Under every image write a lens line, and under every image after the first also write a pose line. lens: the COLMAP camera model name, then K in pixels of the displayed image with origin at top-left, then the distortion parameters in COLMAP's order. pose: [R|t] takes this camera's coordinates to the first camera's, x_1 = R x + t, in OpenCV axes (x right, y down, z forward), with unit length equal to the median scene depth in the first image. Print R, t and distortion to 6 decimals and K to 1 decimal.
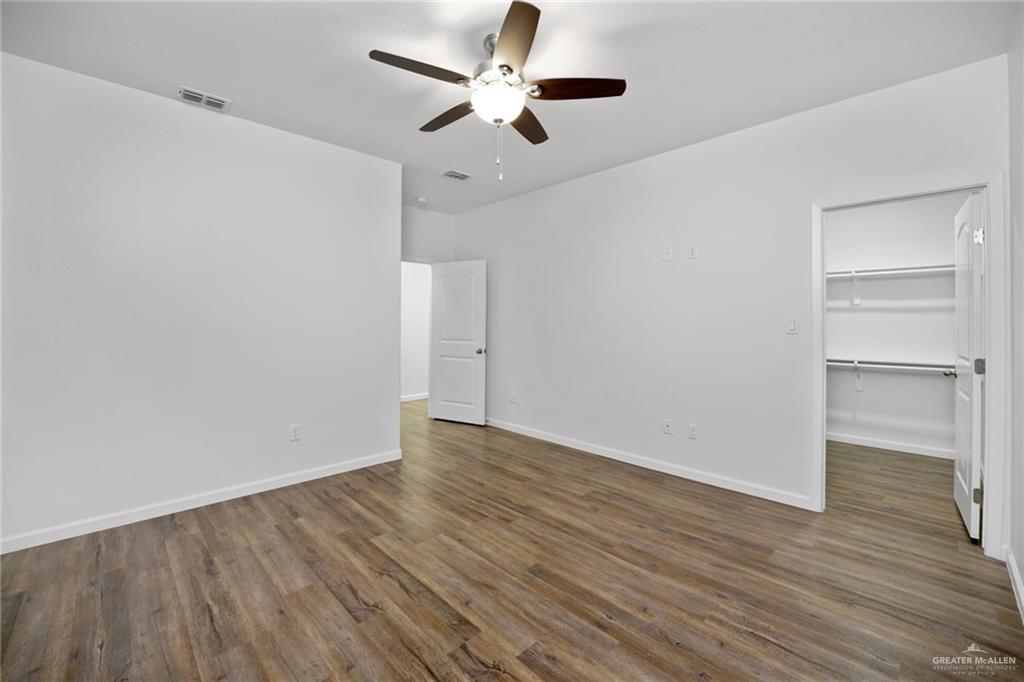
lens RADIAL K [[421.3, 0, 516.1], [0, 421.3, 330.5], [0, 0, 1]] dist [-0.016223, -0.000169]
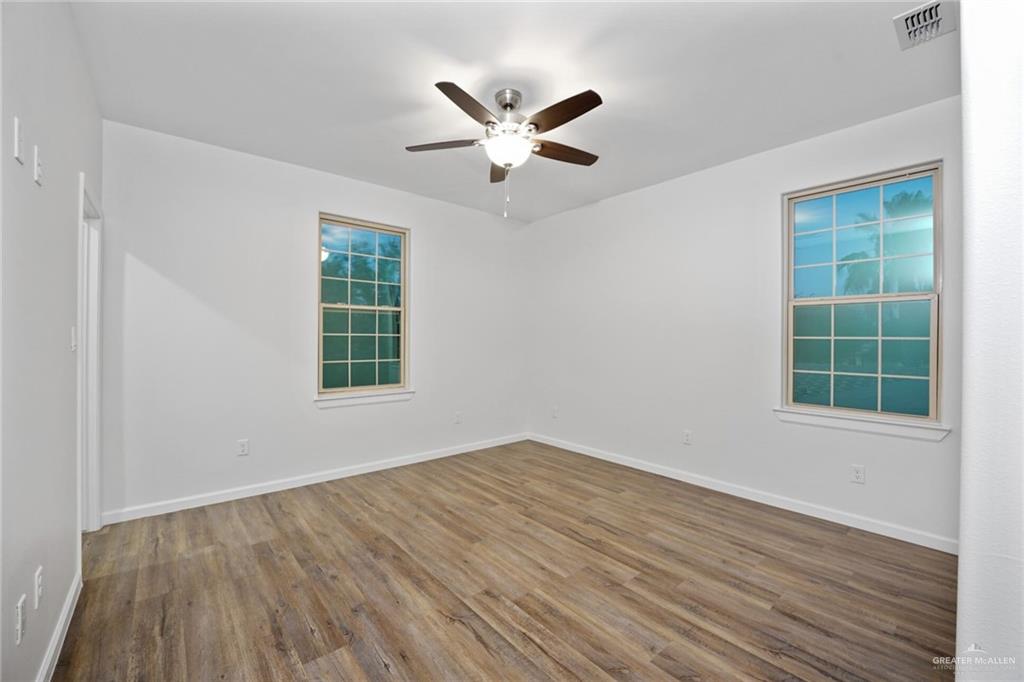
lens RADIAL K [[421.3, 0, 512.5], [0, 421.3, 336.8], [0, 0, 1]] dist [-0.016223, -0.000169]
pose [[-0.997404, -0.008010, 0.071566, -0.121497], [-0.007403, 0.999934, 0.008745, -0.030564], [-0.071631, 0.008192, -0.997398, 1.839642]]
